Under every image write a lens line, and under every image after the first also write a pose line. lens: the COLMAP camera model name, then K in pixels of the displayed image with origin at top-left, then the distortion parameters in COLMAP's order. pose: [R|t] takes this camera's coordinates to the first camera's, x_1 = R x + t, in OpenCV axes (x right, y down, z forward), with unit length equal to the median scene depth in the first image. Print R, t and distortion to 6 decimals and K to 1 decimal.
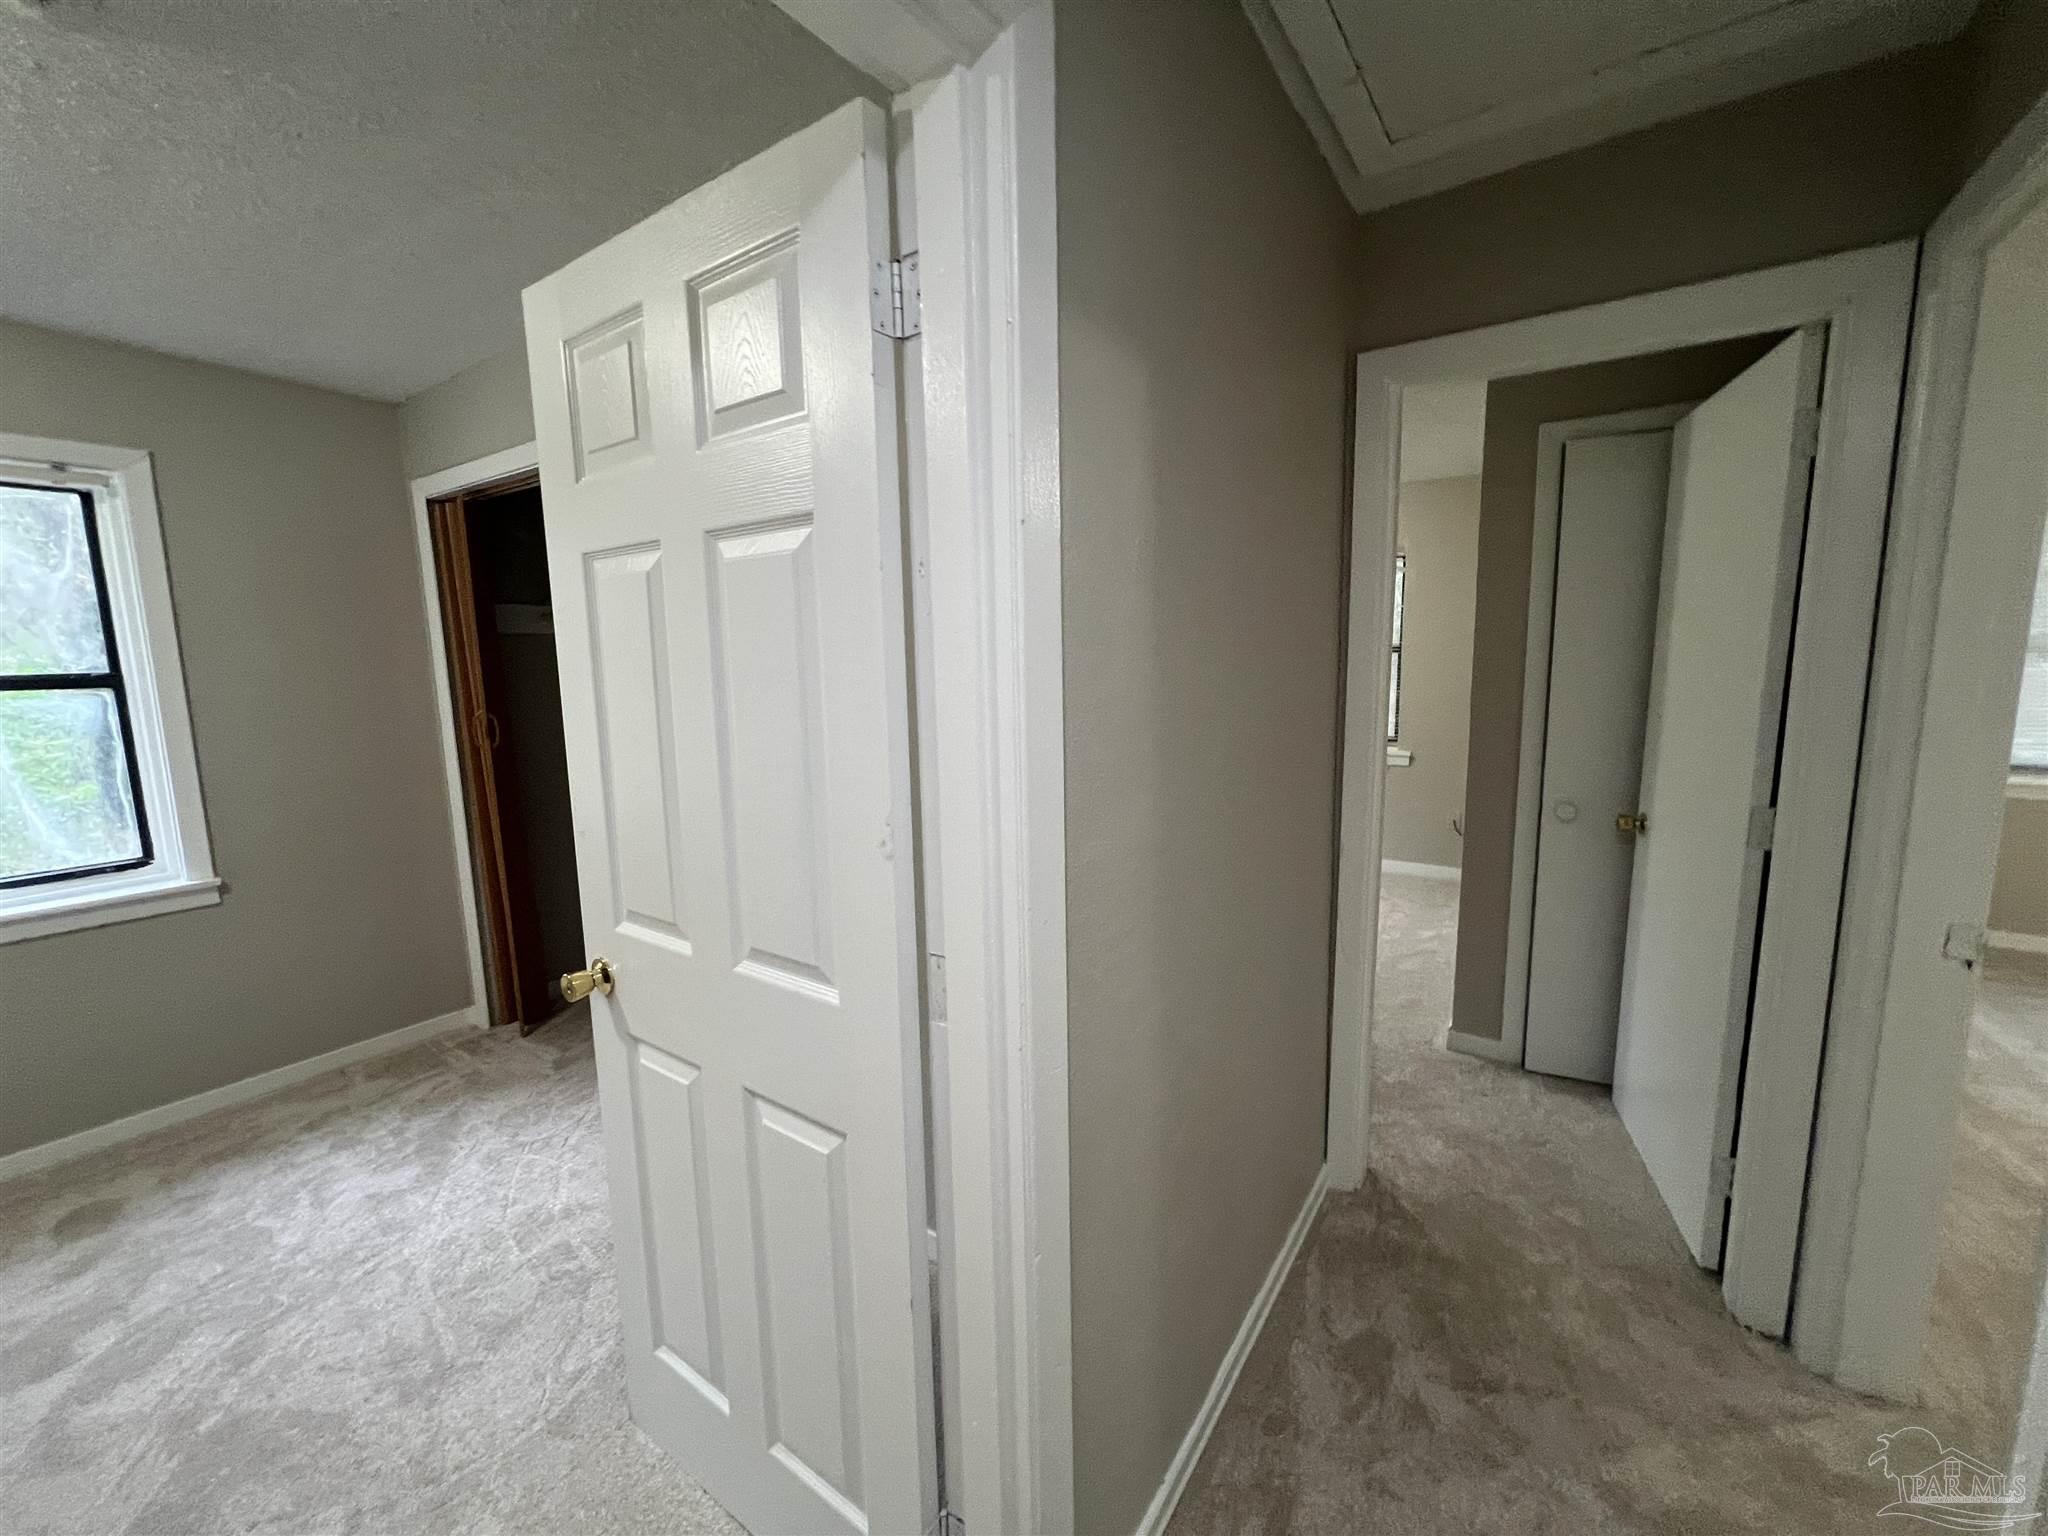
lens RADIAL K [[814.5, 0, 1024.0], [0, 814.5, 768.0], [0, 0, 1]] dist [-0.000944, 0.000152]
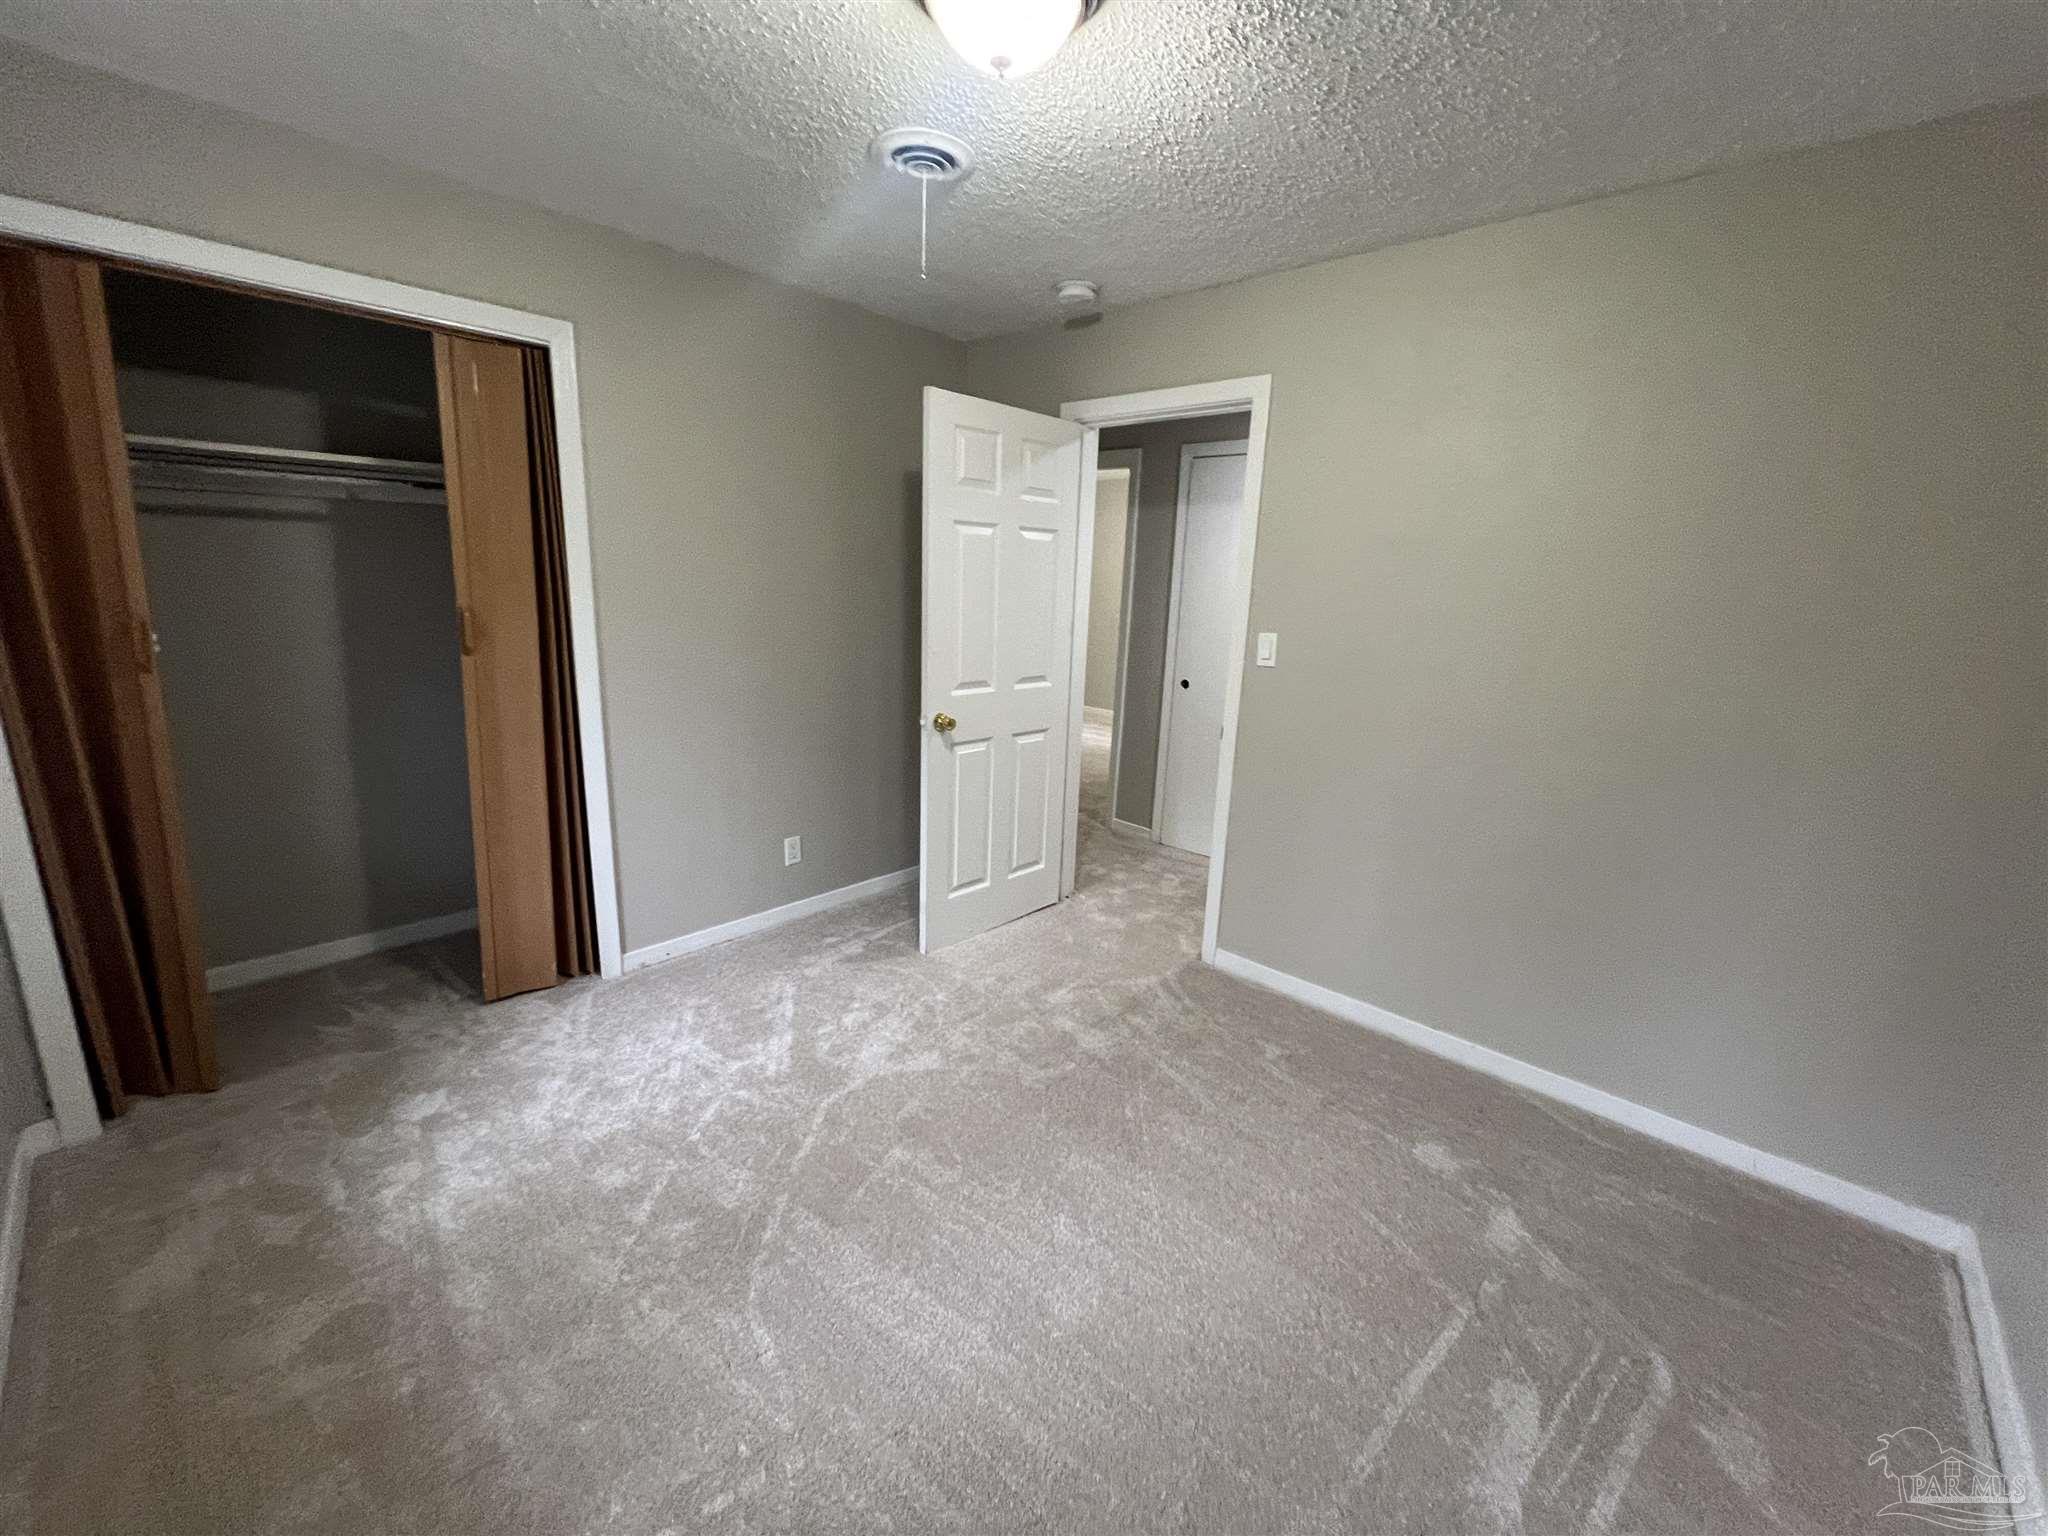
lens RADIAL K [[822.5, 0, 1024.0], [0, 822.5, 768.0], [0, 0, 1]] dist [0.000313, 0.000031]
pose [[0.138706, -0.201308, 0.969658, -1.922037], [0.090840, 0.977581, 0.189958, -0.015857], [-0.986159, 0.061736, 0.153883, 0.329132]]
